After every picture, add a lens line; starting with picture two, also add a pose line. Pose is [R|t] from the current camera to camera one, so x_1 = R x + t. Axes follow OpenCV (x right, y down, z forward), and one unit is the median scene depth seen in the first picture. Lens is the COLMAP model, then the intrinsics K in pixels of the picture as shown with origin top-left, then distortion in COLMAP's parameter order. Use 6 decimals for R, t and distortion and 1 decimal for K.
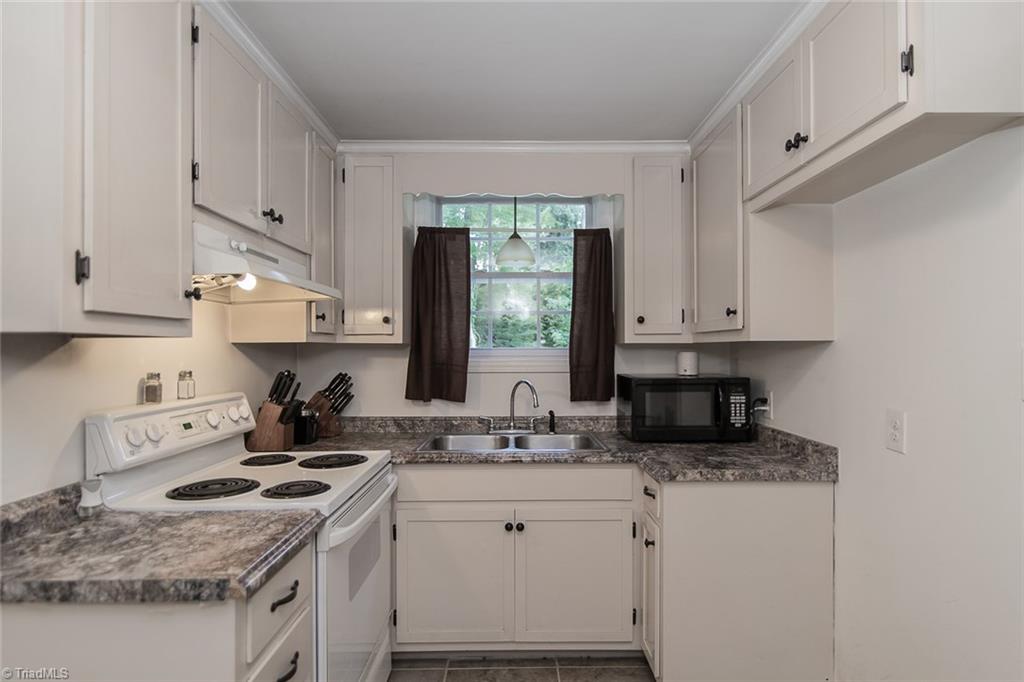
lens RADIAL K [[543.8, 0, 513.4], [0, 543.8, 344.6], [0, 0, 1]] dist [0.000258, -0.000857]
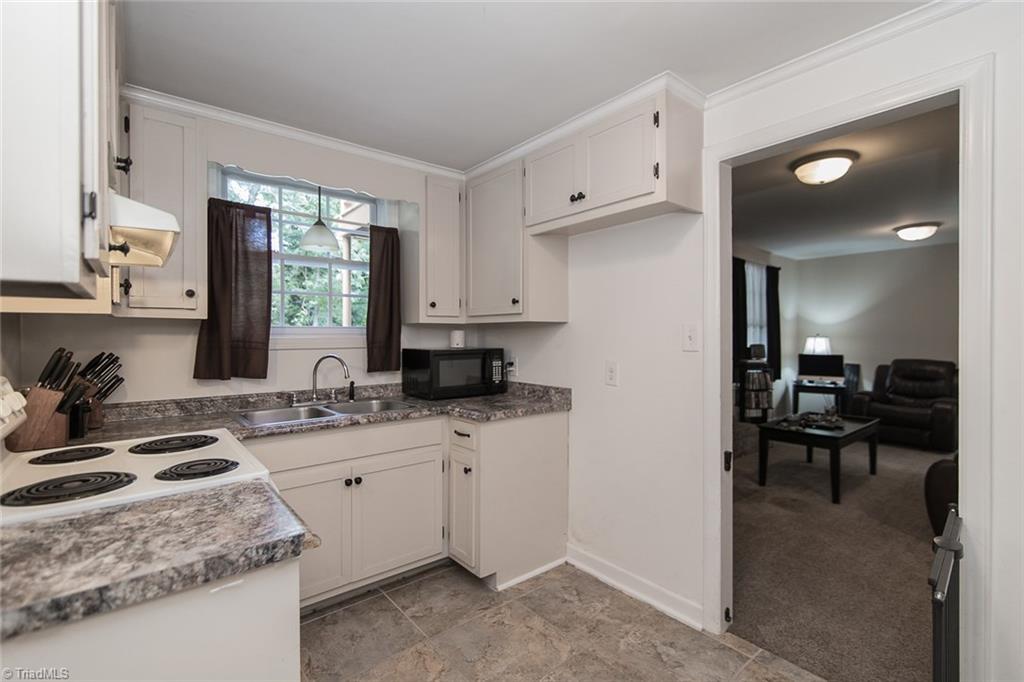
lens RADIAL K [[462.9, 0, 527.3], [0, 462.9, 334.7], [0, 0, 1]] dist [-0.000949, -0.000982]
pose [[0.770480, 0.000511, 0.637464, -0.330529], [-0.005285, 0.999970, 0.005586, 0.020281], [-0.637442, -0.007673, 0.770460, 0.023510]]
